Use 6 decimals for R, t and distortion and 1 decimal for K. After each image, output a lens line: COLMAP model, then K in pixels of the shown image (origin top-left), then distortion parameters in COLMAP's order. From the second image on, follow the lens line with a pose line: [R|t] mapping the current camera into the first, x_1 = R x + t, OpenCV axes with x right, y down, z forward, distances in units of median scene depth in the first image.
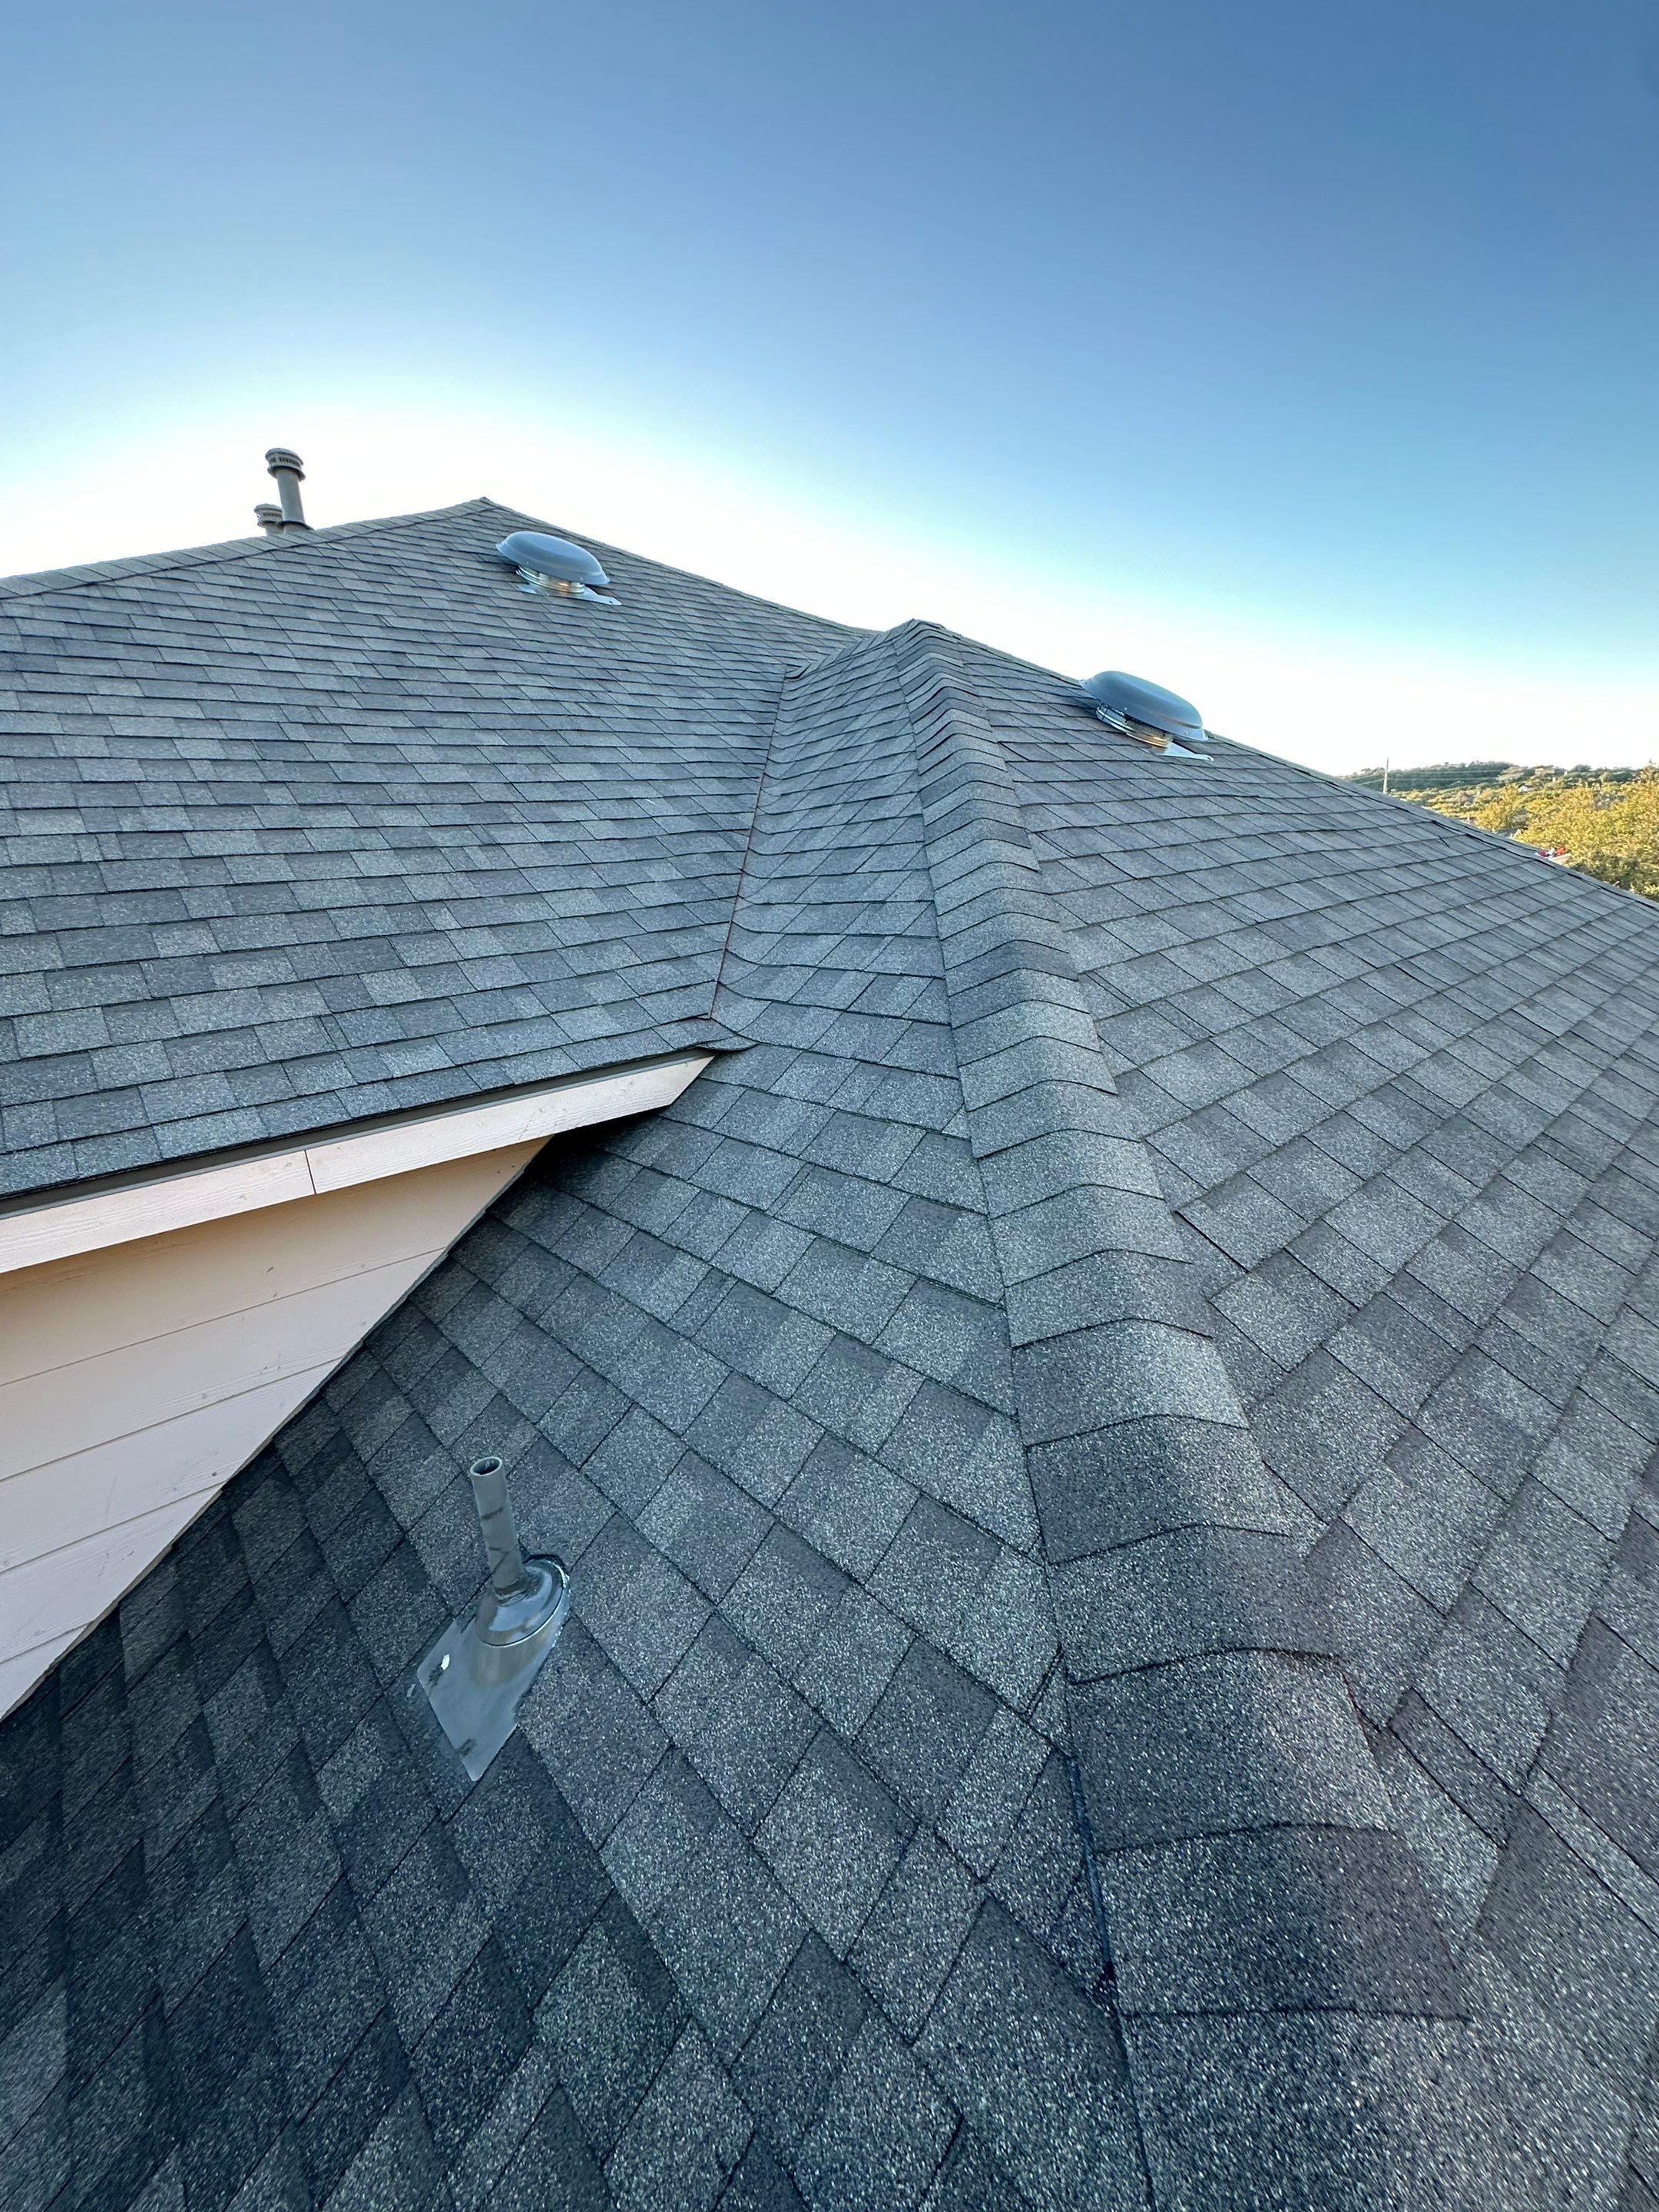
lens RADIAL K [[876.5, 0, 829.8], [0, 876.5, 1092.9], [0, 0, 1]] dist [-0.004661, 0.000581]
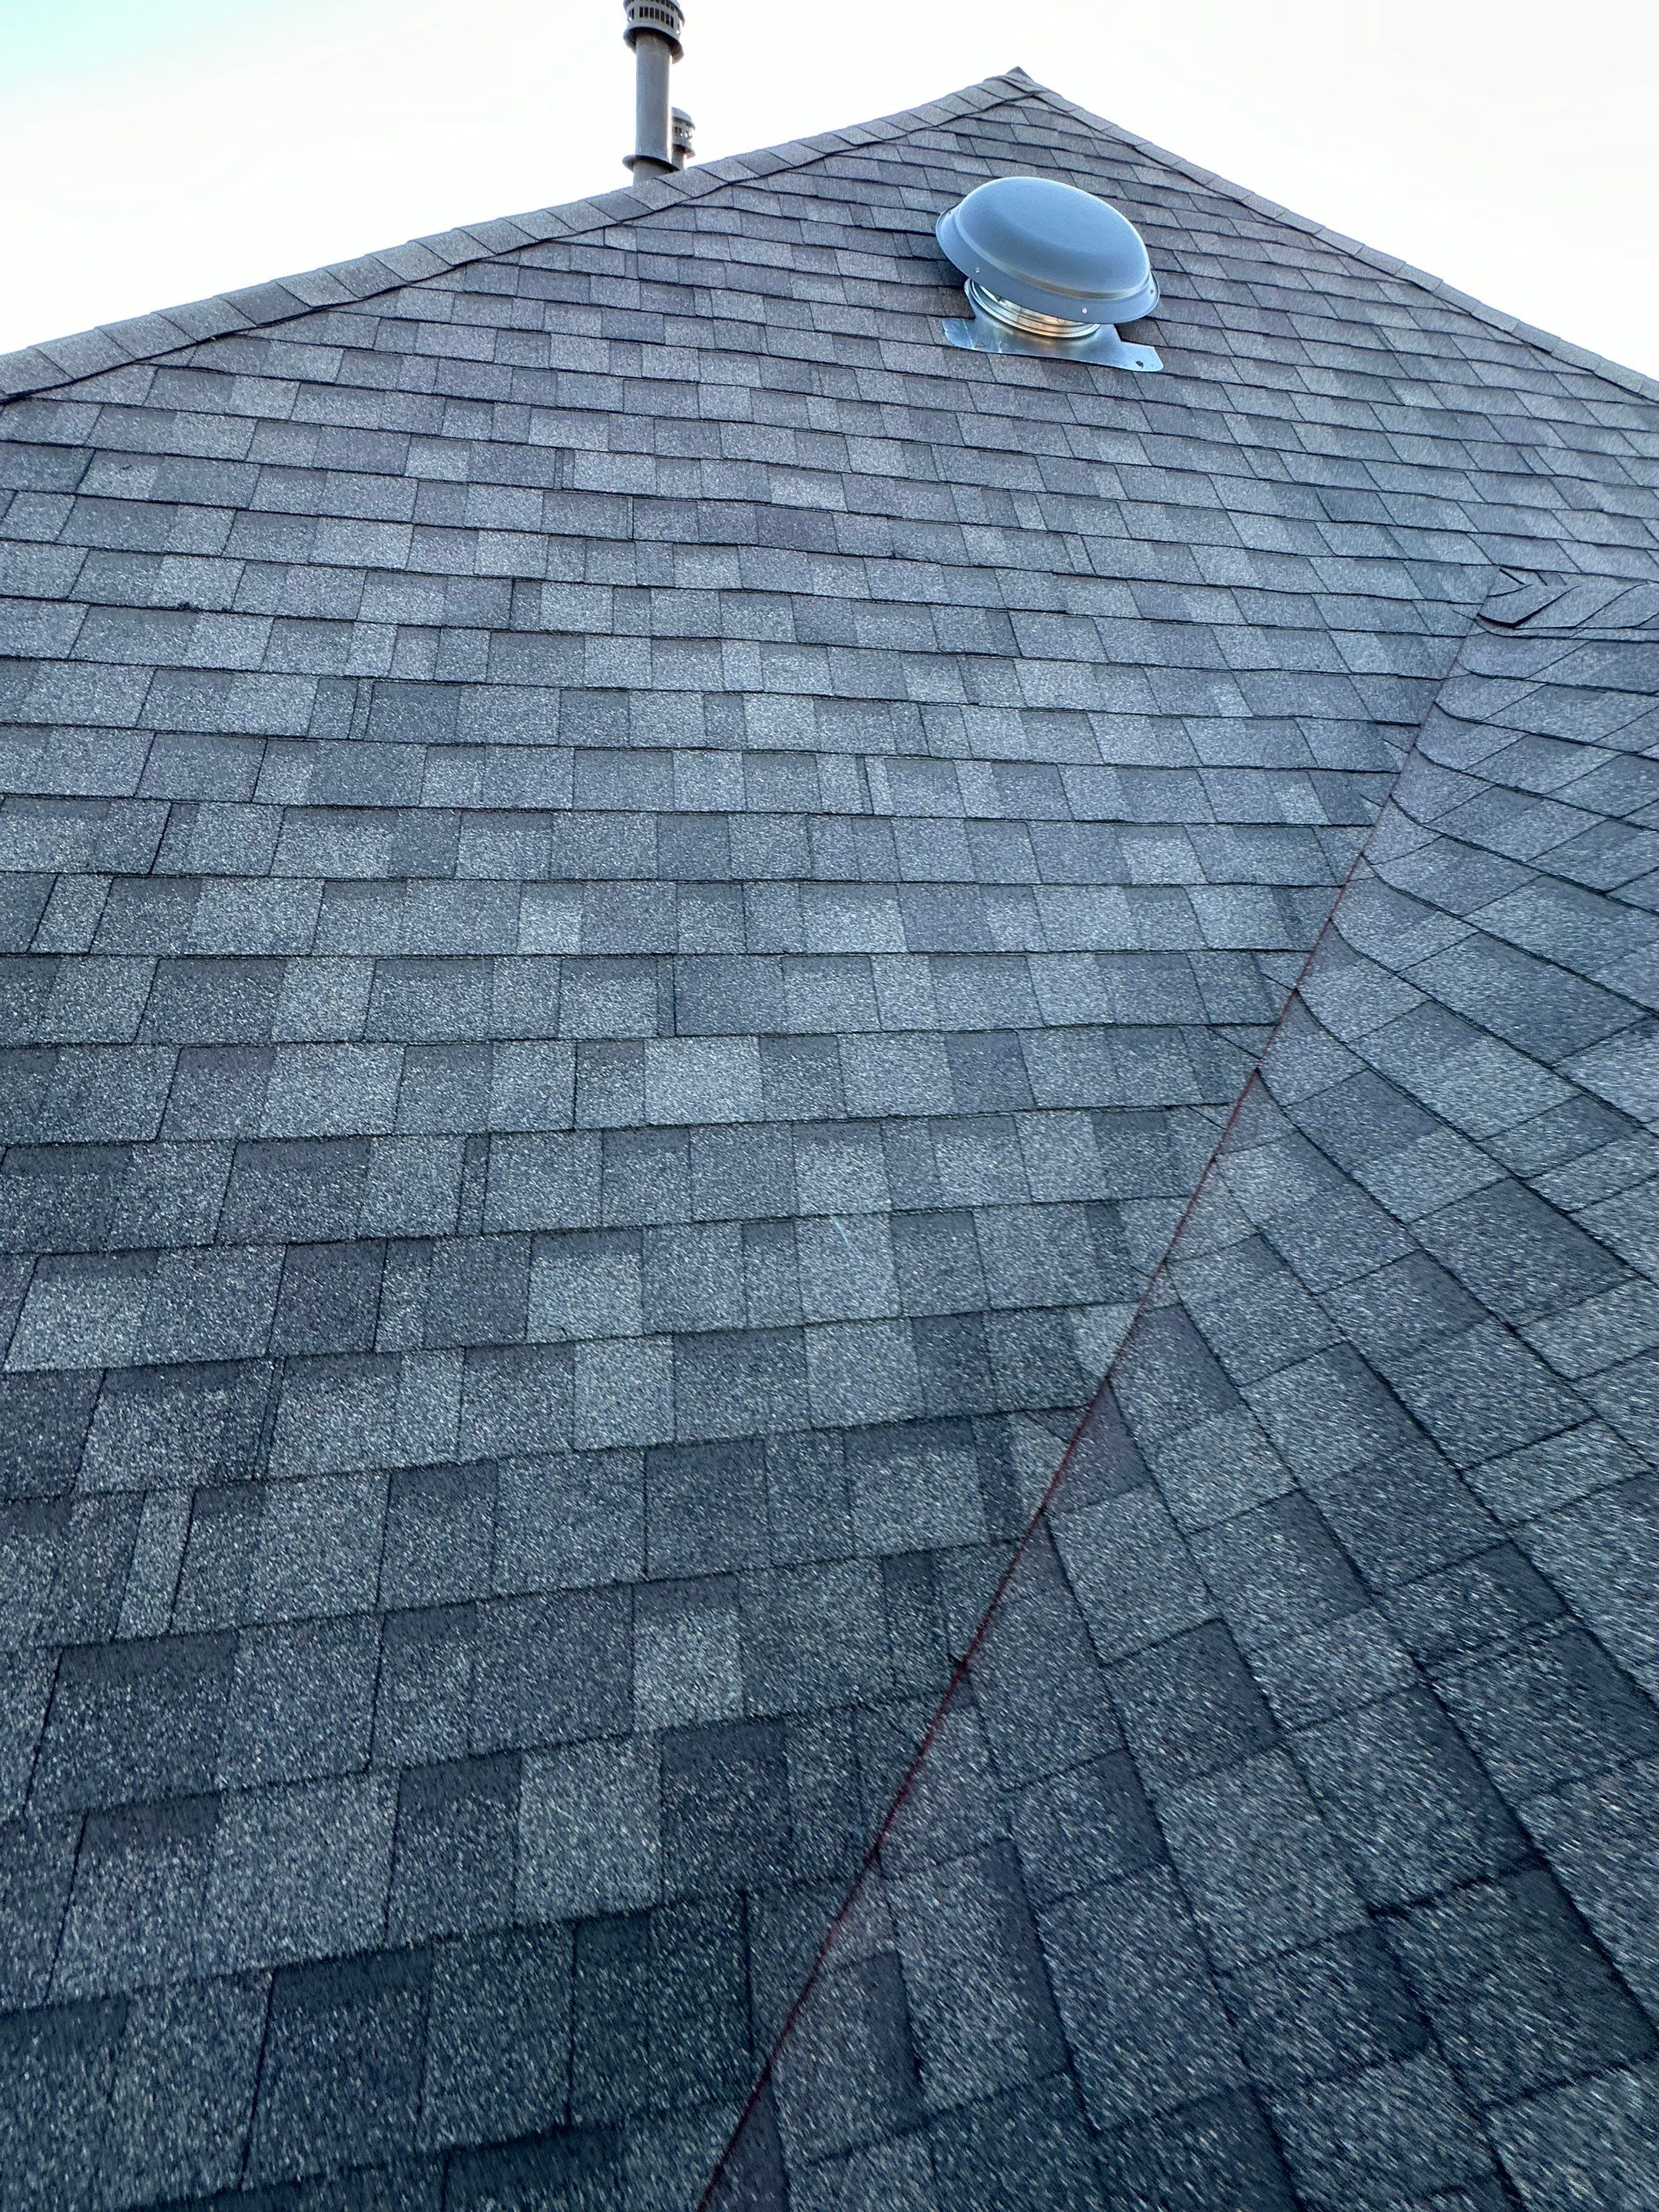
lens RADIAL K [[876.5, 0, 838.4], [0, 876.5, 1120.3], [0, 0, 1]] dist [-0.004661, 0.000581]
pose [[0.841699, 0.386651, -0.376888, -0.074207], [-0.256509, 0.900549, 0.351018, -0.422846], [0.475128, -0.198776, 0.857171, 0.591364]]
